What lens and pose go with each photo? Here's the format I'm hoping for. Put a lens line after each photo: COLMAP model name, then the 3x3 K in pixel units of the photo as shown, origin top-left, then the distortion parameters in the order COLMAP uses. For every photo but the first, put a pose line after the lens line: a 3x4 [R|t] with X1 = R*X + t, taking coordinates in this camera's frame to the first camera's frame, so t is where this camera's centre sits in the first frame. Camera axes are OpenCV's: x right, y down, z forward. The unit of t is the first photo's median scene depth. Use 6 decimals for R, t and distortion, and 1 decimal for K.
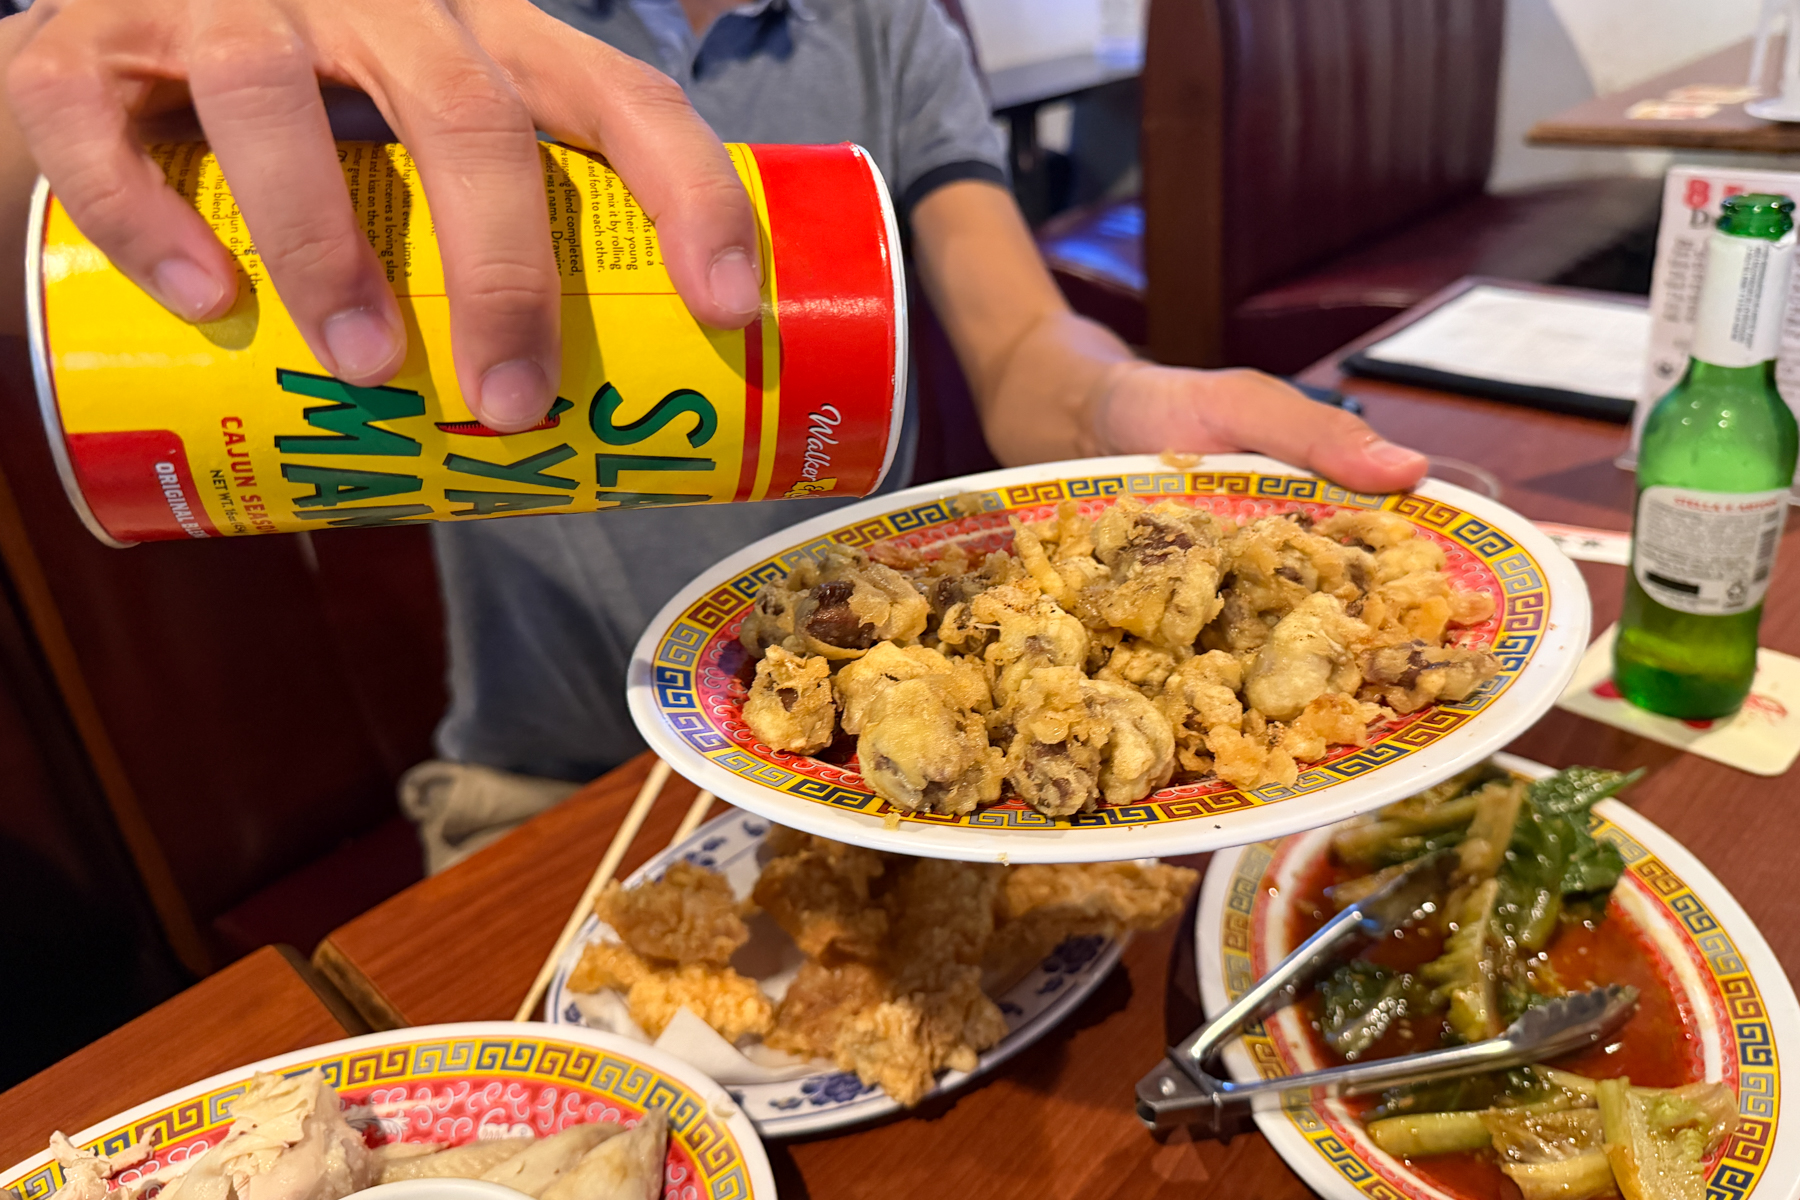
lens RADIAL K [[1225.1, 0, 900.0], [0, 1225.1, 600.0], [0, 0, 1]] dist [-0.002569, -0.001684]
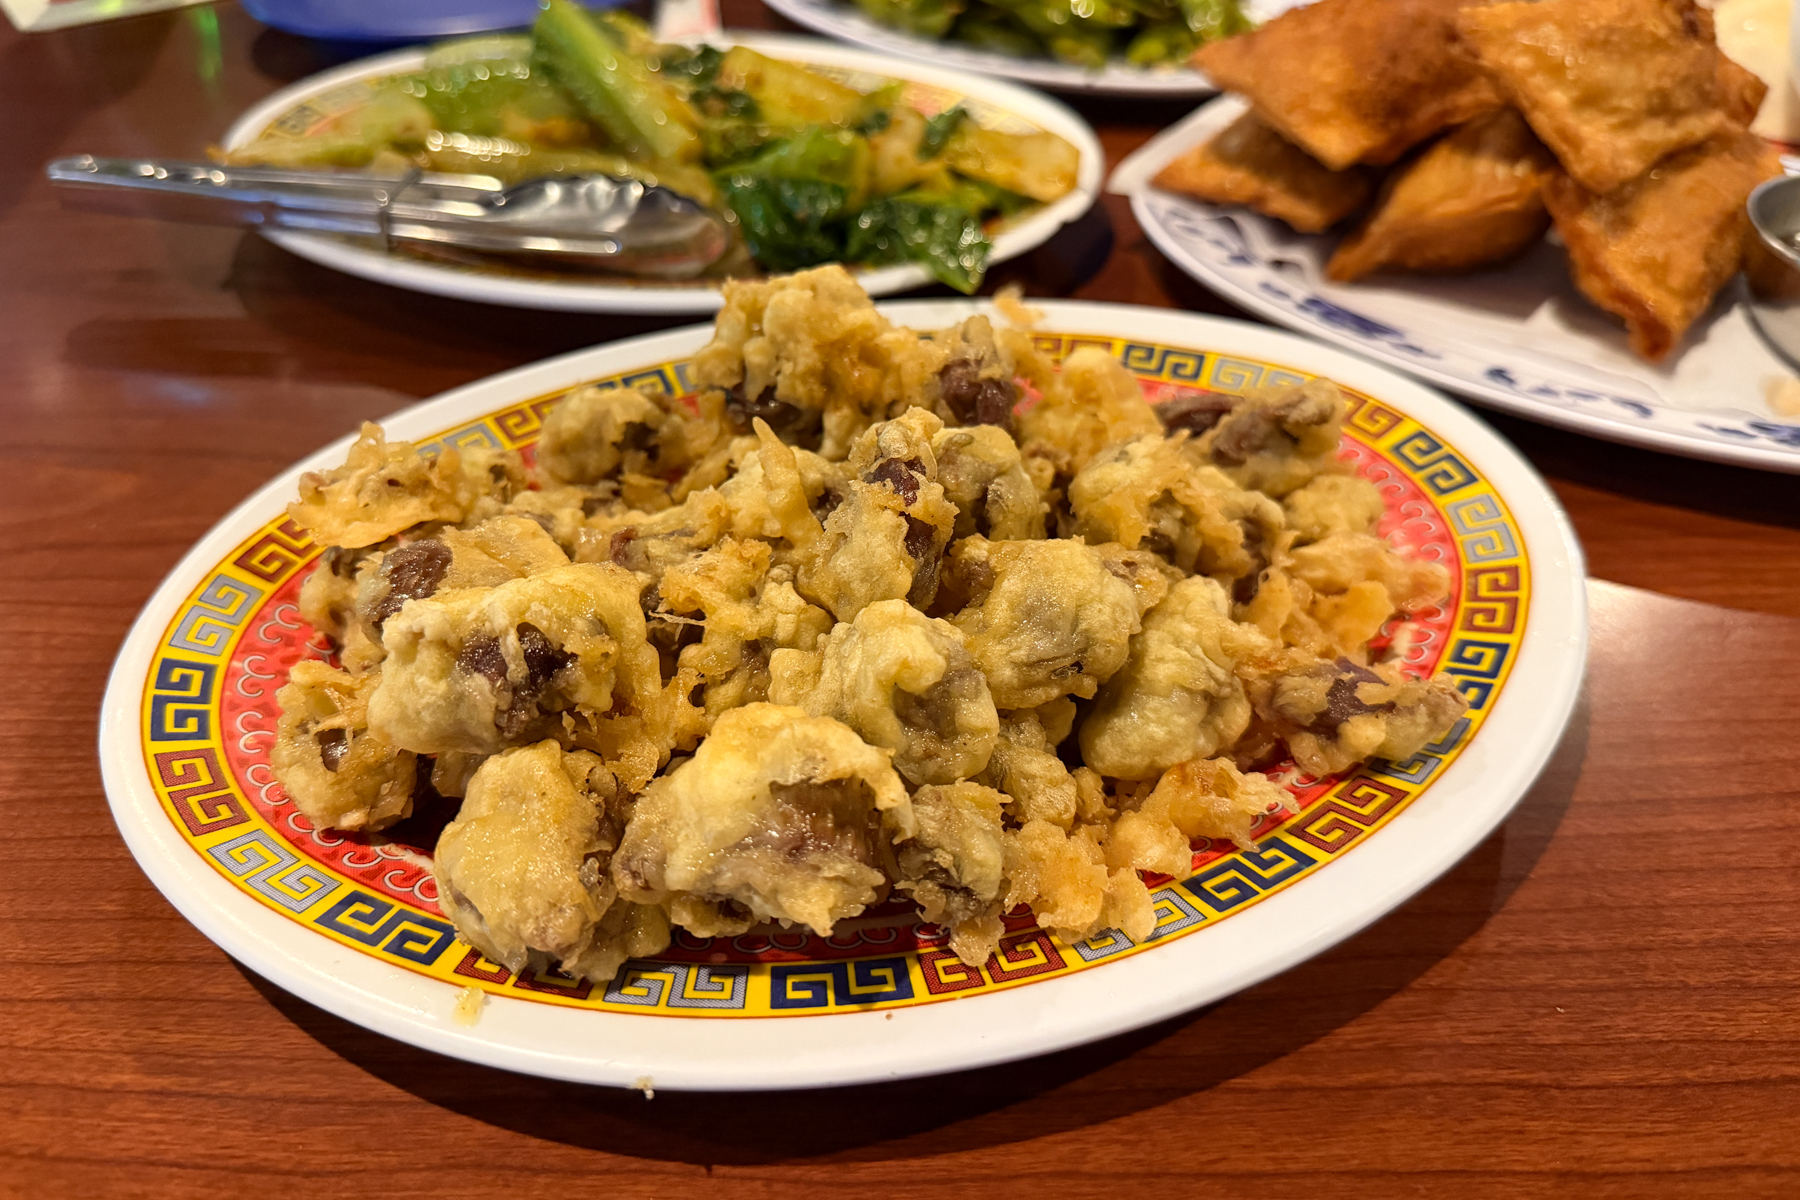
lens RADIAL K [[1232.1, 0, 900.0], [0, 1232.1, 600.0], [0, 0, 1]] dist [-0.028054, -0.002676]
pose [[0.994756, 0.004160, 0.102188, 0.120092], [-0.024545, 0.979681, 0.199055, -0.114487], [-0.099284, -0.200519, 0.974646, 0.380401]]
